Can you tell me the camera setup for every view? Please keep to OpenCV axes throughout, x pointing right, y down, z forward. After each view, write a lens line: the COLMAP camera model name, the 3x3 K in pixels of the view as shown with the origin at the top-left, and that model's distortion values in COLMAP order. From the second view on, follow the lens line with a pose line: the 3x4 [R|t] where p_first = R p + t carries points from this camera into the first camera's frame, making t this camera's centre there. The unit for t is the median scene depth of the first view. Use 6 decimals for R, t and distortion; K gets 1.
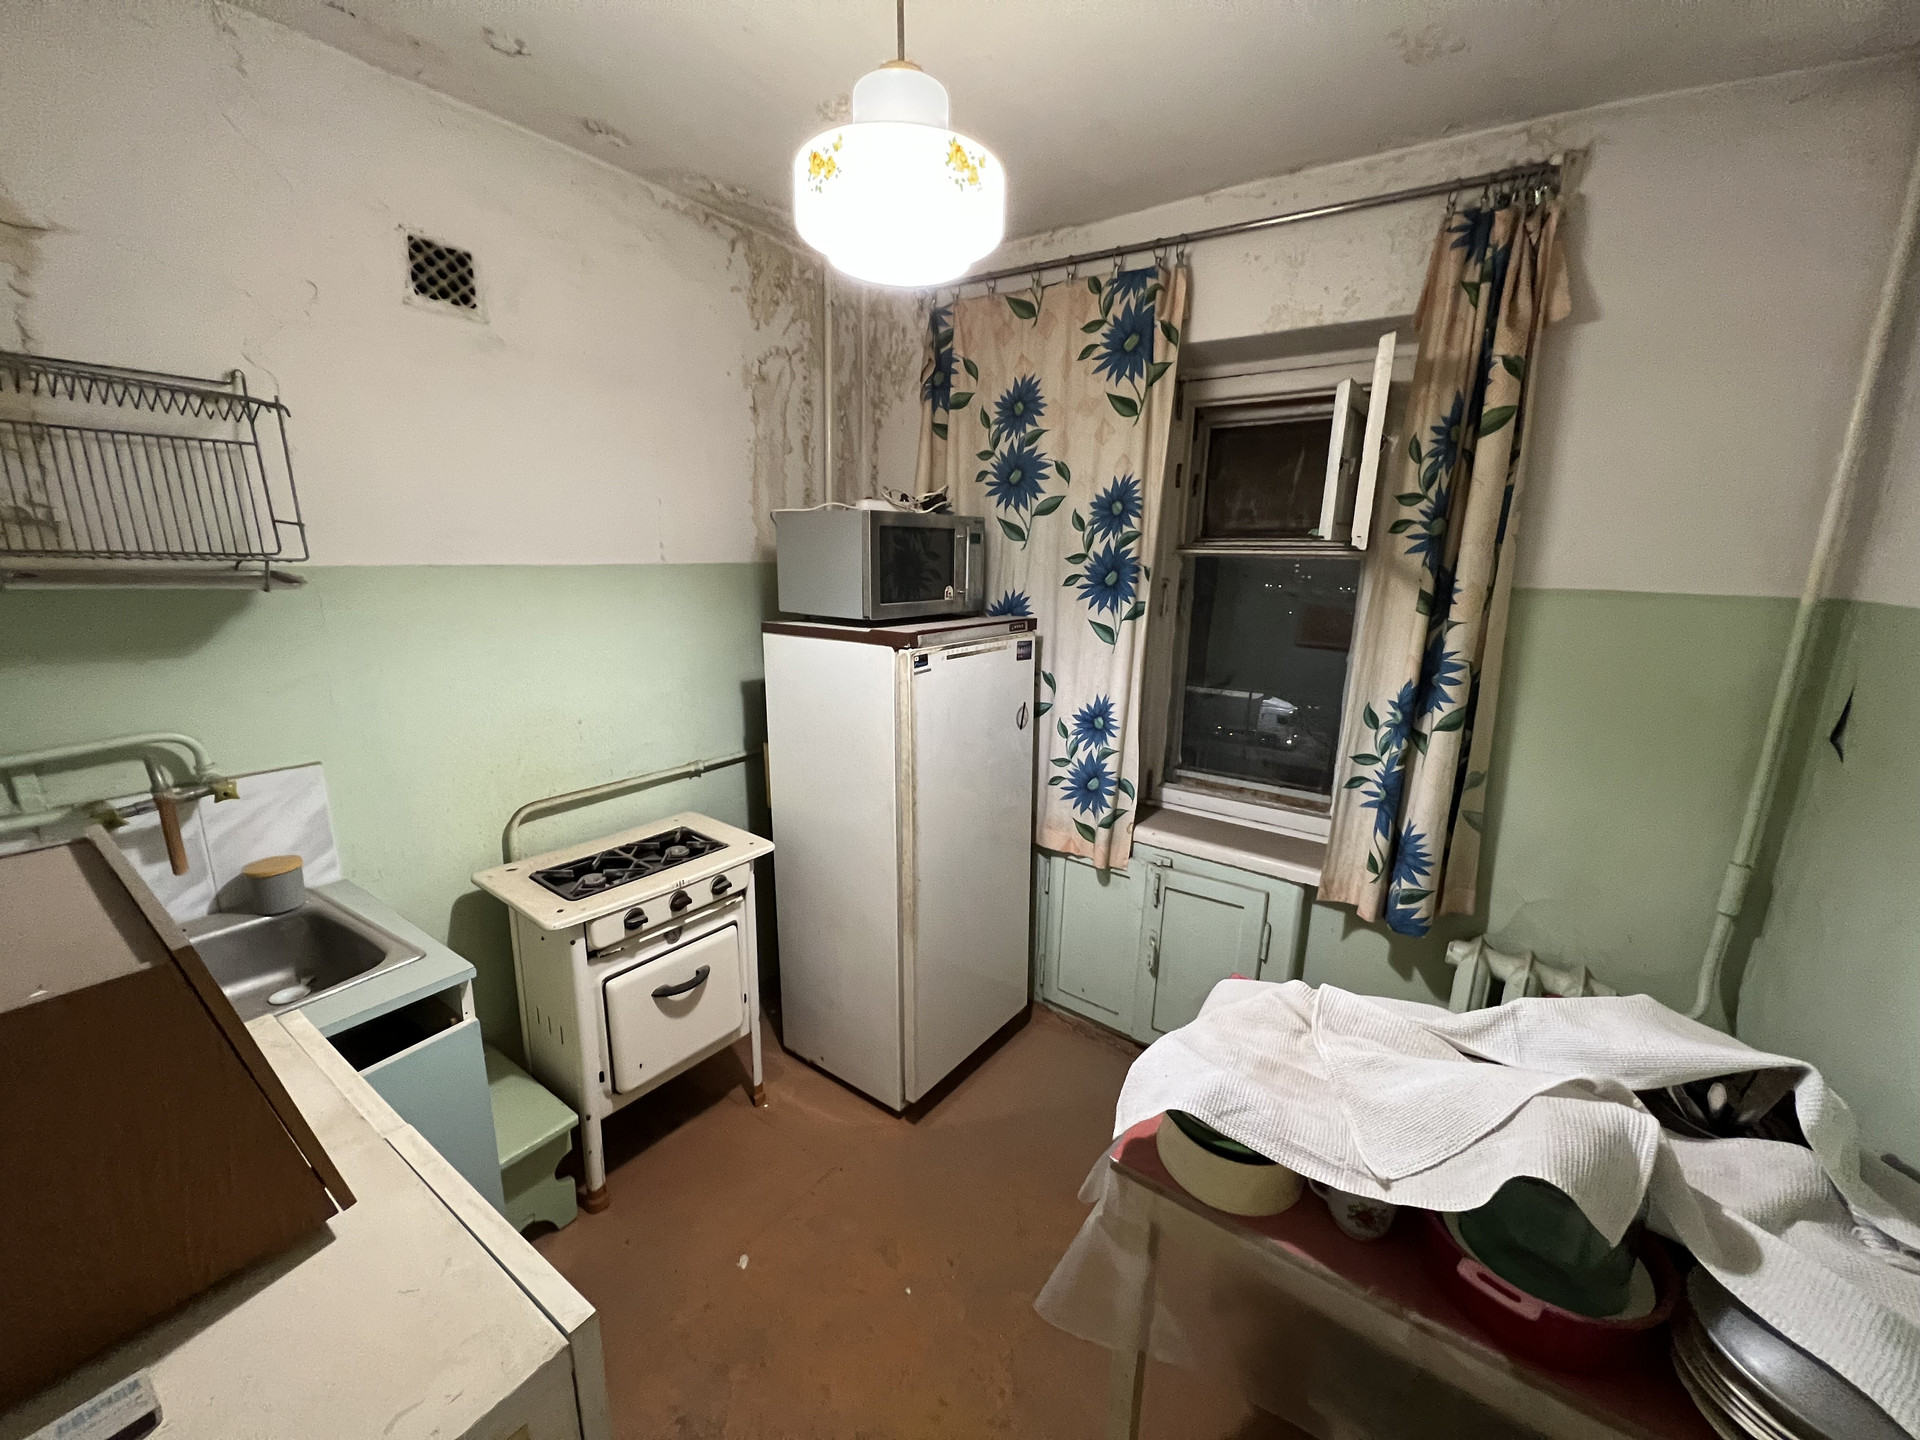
lens RADIAL K [[767.9, 0, 947.7], [0, 767.9, 725.2], [0, 0, 1]] dist [-0.001529, 0.000102]
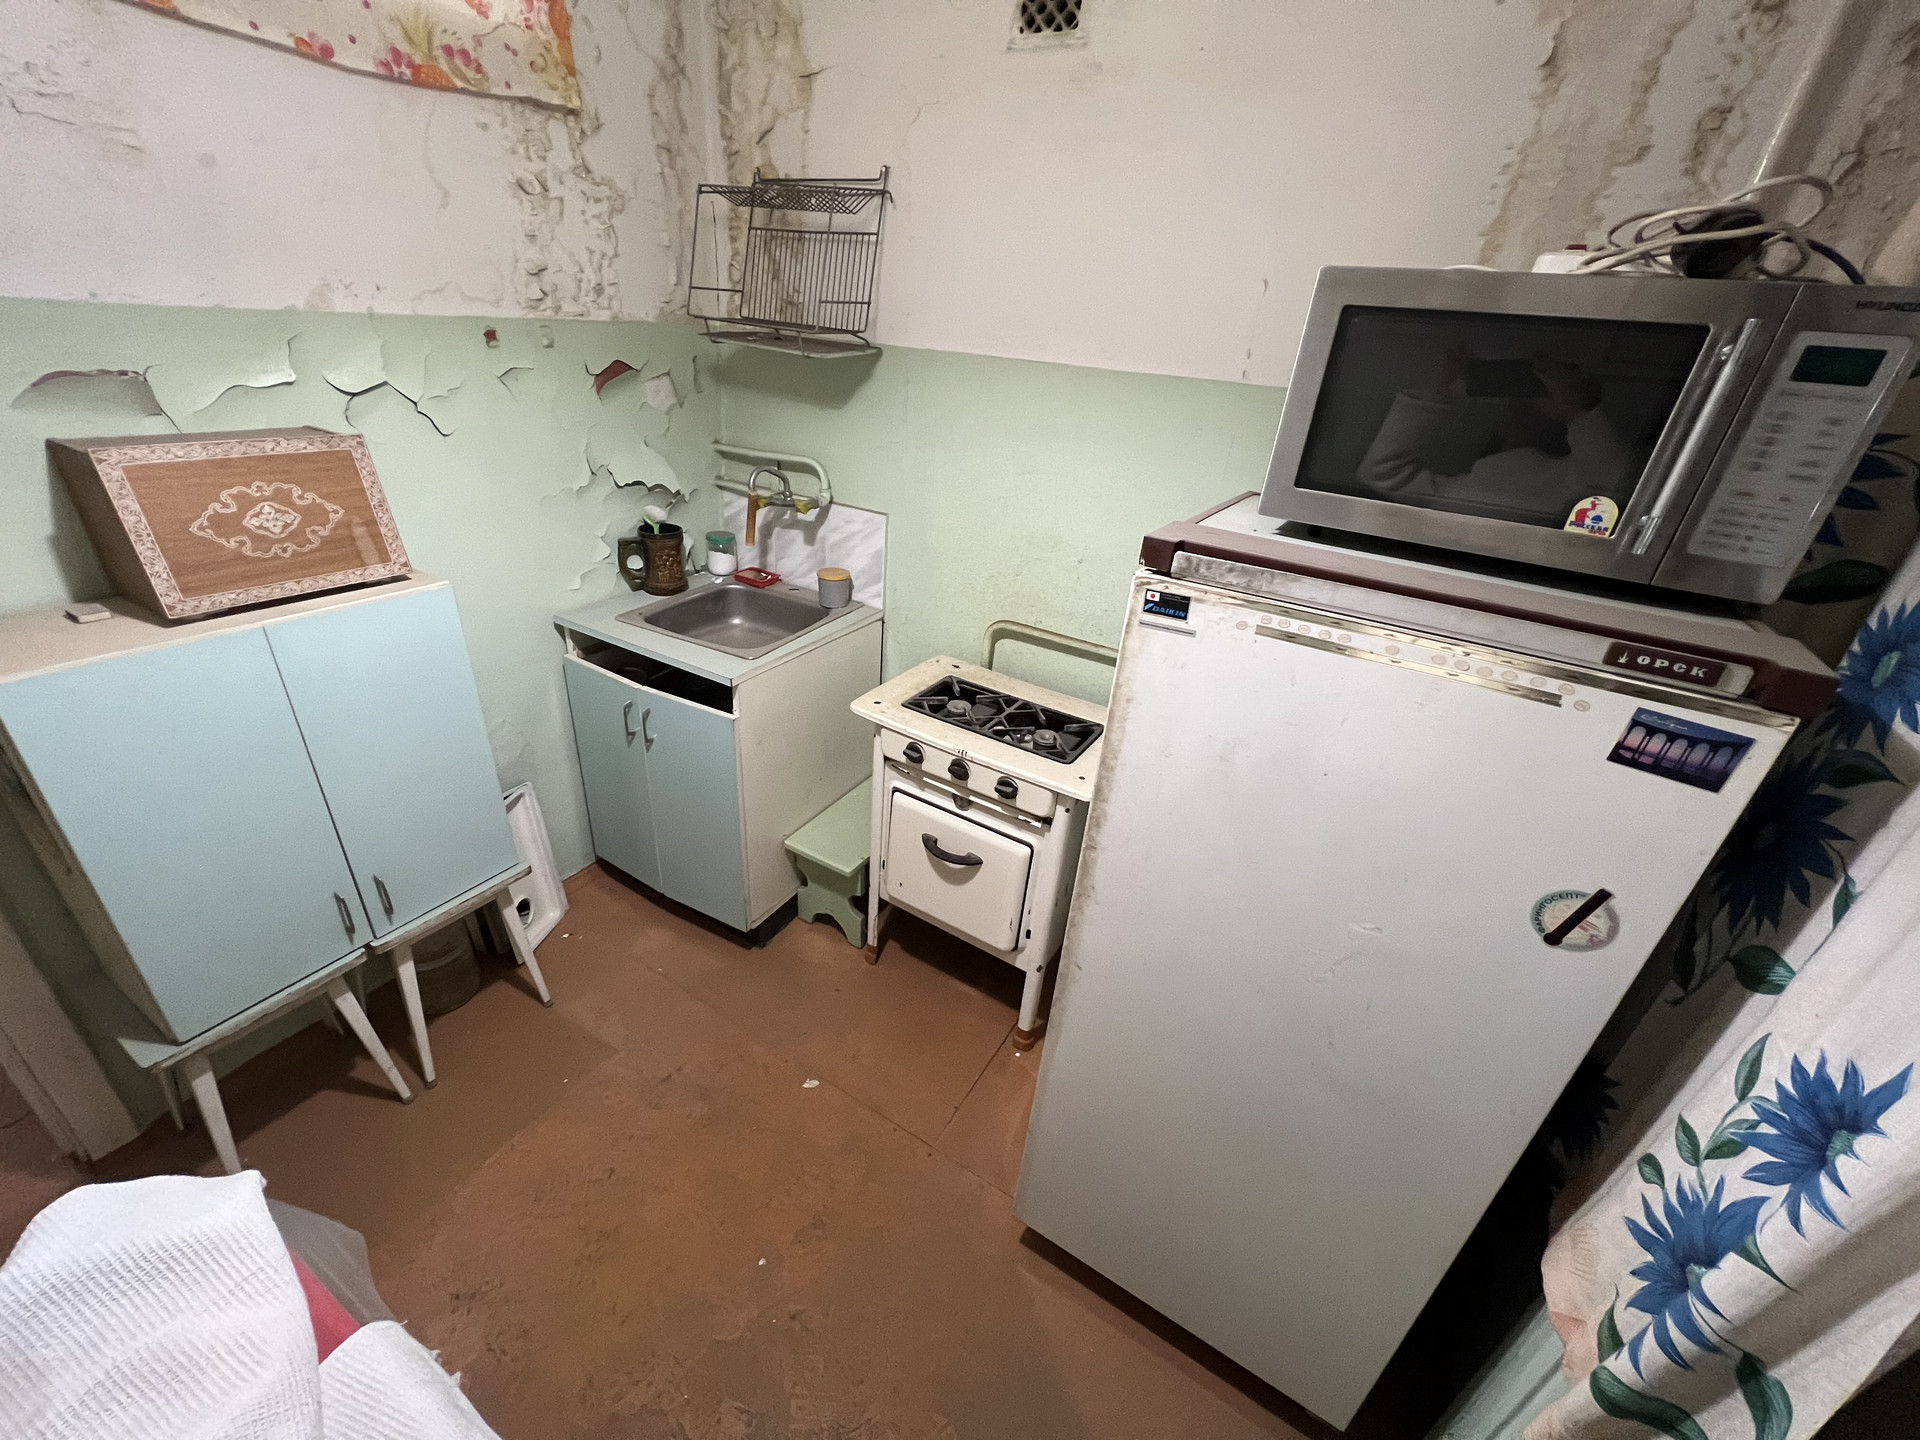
lens RADIAL K [[767.9, 0, 953.3], [0, 767.9, 725.0], [0, 0, 1]] dist [-0.001529, 0.000102]
pose [[0.092734, 0.452903, -0.886724, 0.386304], [-0.295721, 0.862904, 0.409811, -0.165520], [0.950763, 0.224220, 0.213953, 0.742358]]
